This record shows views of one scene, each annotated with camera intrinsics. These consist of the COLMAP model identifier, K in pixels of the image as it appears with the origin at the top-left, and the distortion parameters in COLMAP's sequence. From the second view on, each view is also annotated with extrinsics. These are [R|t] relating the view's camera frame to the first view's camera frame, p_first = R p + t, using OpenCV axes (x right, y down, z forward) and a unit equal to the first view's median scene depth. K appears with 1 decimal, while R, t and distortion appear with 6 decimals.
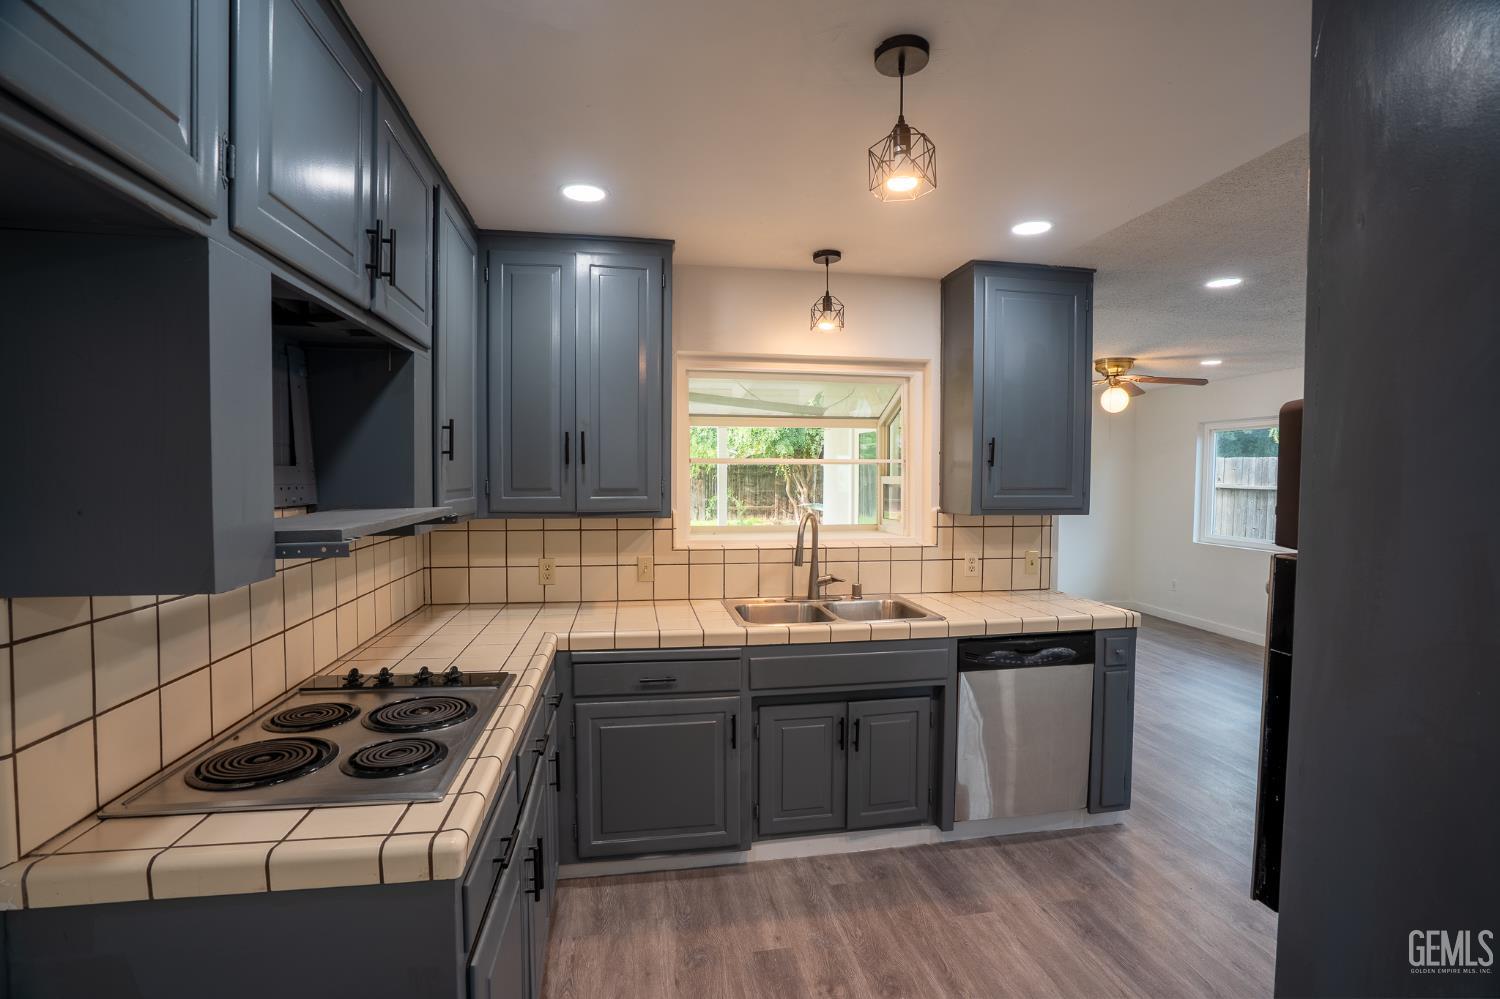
lens RADIAL K [[692.9, 0, 747.4], [0, 692.9, 499.1], [0, 0, 1]] dist [-0.068784, 0.027193]
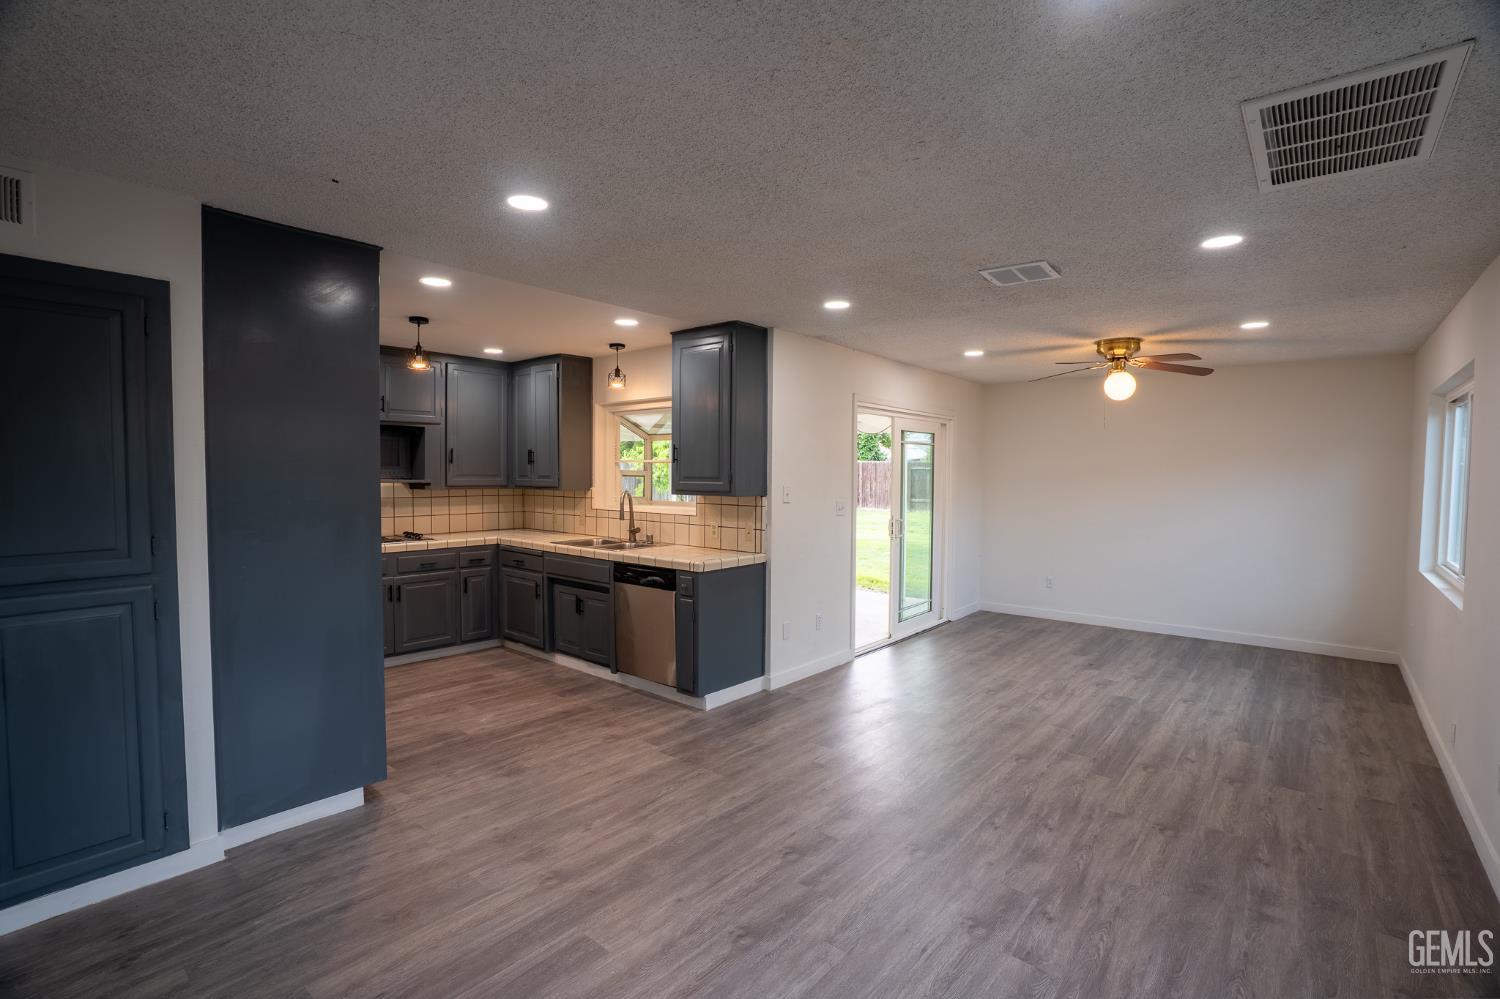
lens RADIAL K [[692.9, 0, 747.4], [0, 692.9, 499.1], [0, 0, 1]] dist [-0.068784, 0.027193]
pose [[0.640636, 0.029283, -0.767286, 1.941930], [-0.031937, 0.999424, 0.011477, 0.012972], [0.767181, 0.017152, 0.641202, 0.134767]]
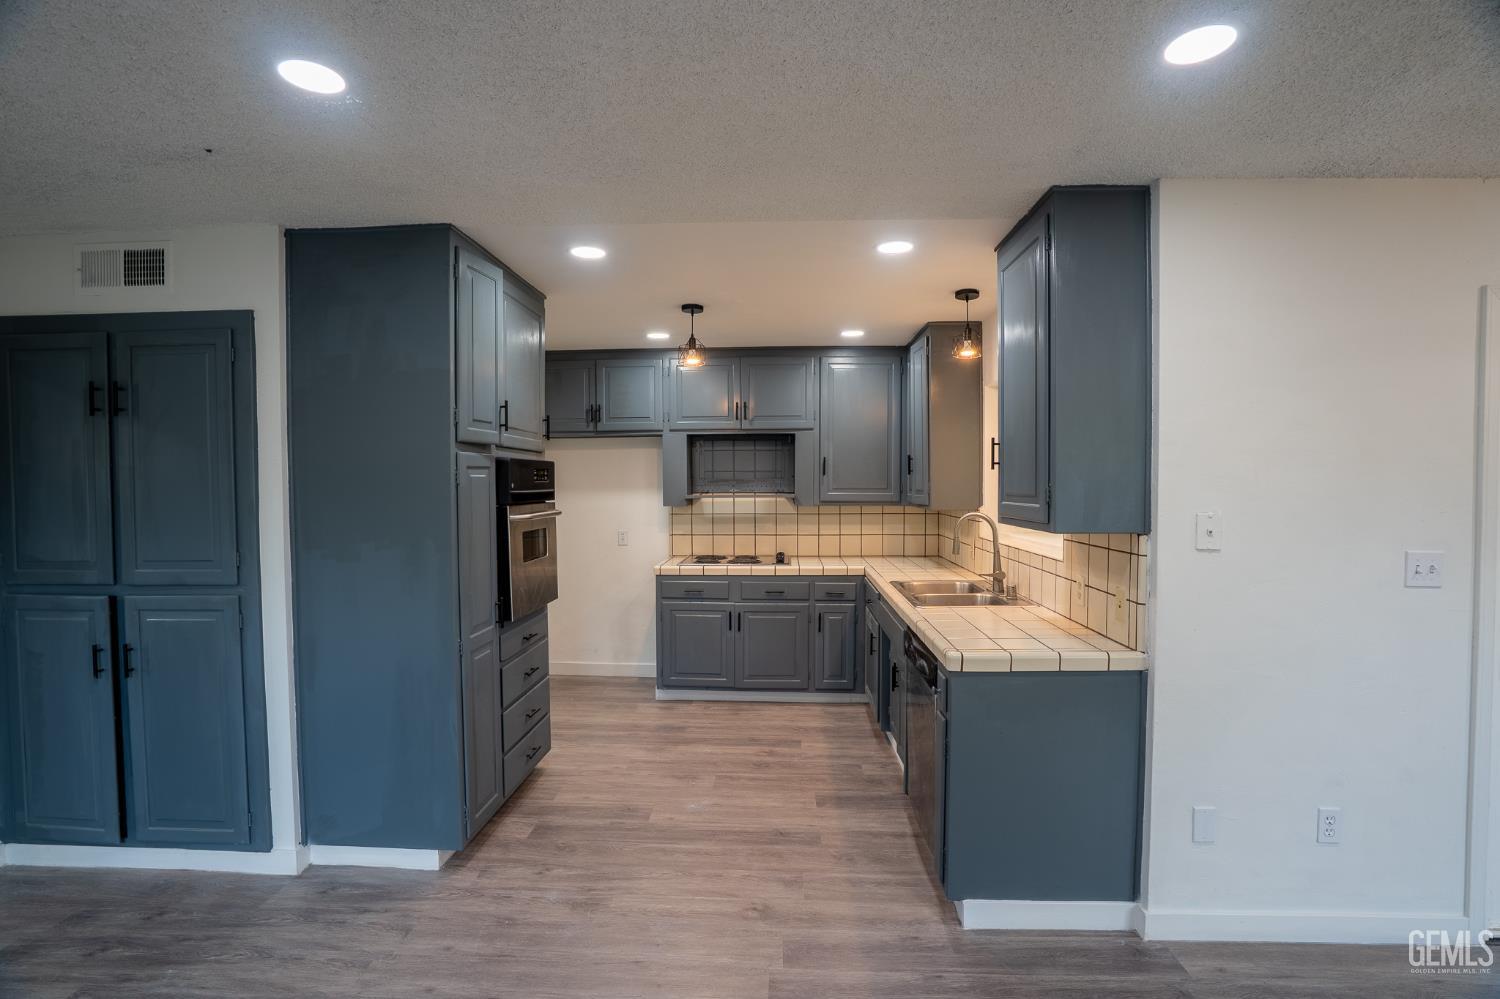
lens RADIAL K [[692.9, 0, 747.4], [0, 692.9, 499.1], [0, 0, 1]] dist [-0.068784, 0.027193]
pose [[-0.216659, 0.020552, -0.976031, 1.525635], [-0.033181, 0.999046, 0.028402, -0.027160], [0.975683, 0.038539, -0.215770, 1.018081]]
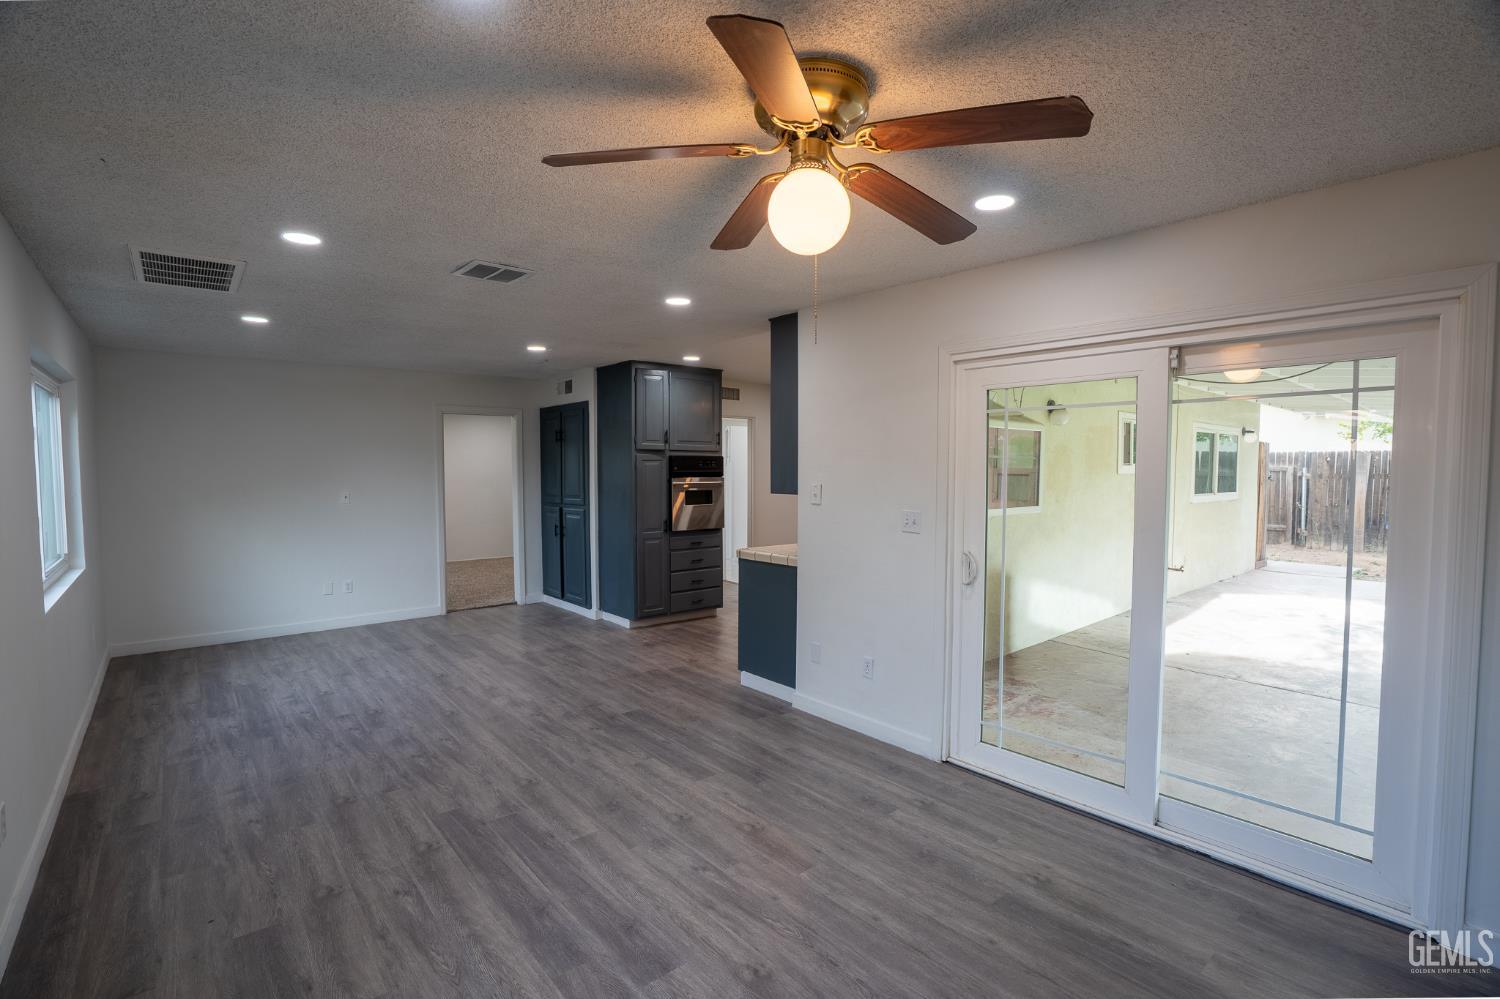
lens RADIAL K [[692.9, 0, 747.4], [0, 692.9, 499.1], [0, 0, 1]] dist [-0.068784, 0.027193]
pose [[-0.859934, 0.015670, -0.510164, 1.546319], [-0.026363, 0.996831, 0.075055, -0.088908], [0.509724, 0.077992, -0.856796, 2.661513]]
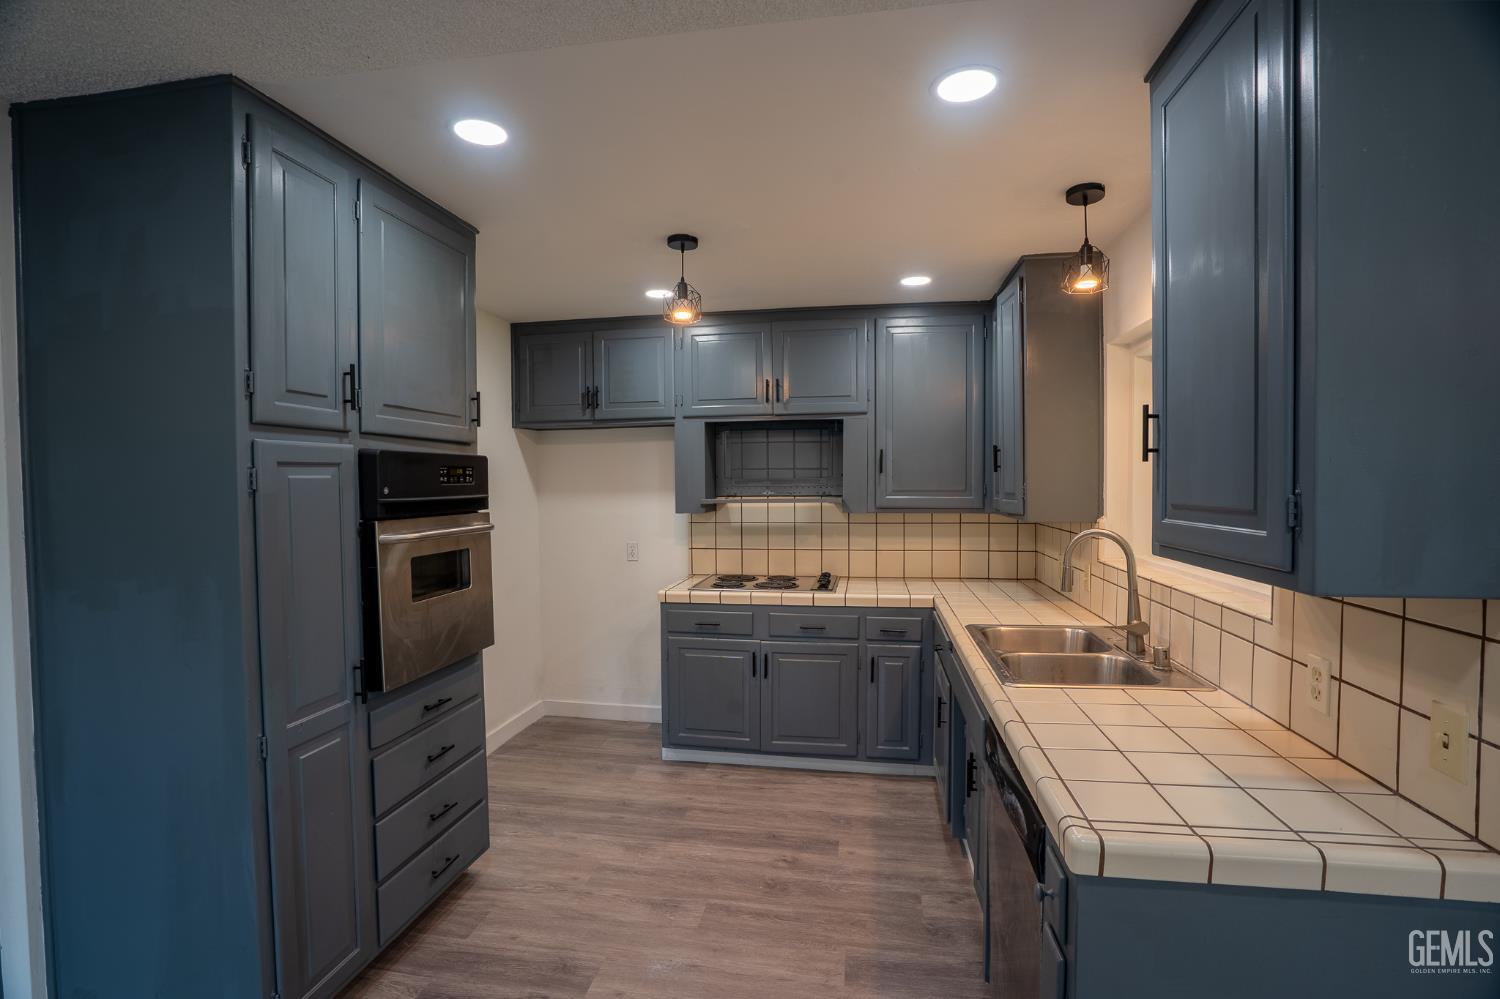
lens RADIAL K [[692.9, 0, 747.4], [0, 692.9, 499.1], [0, 0, 1]] dist [-0.068784, 0.027193]
pose [[-0.330884, 0.022466, -0.943404, 1.083192], [-0.028647, 0.999017, 0.033838, -0.032626], [0.943236, 0.038222, -0.329915, 1.026252]]
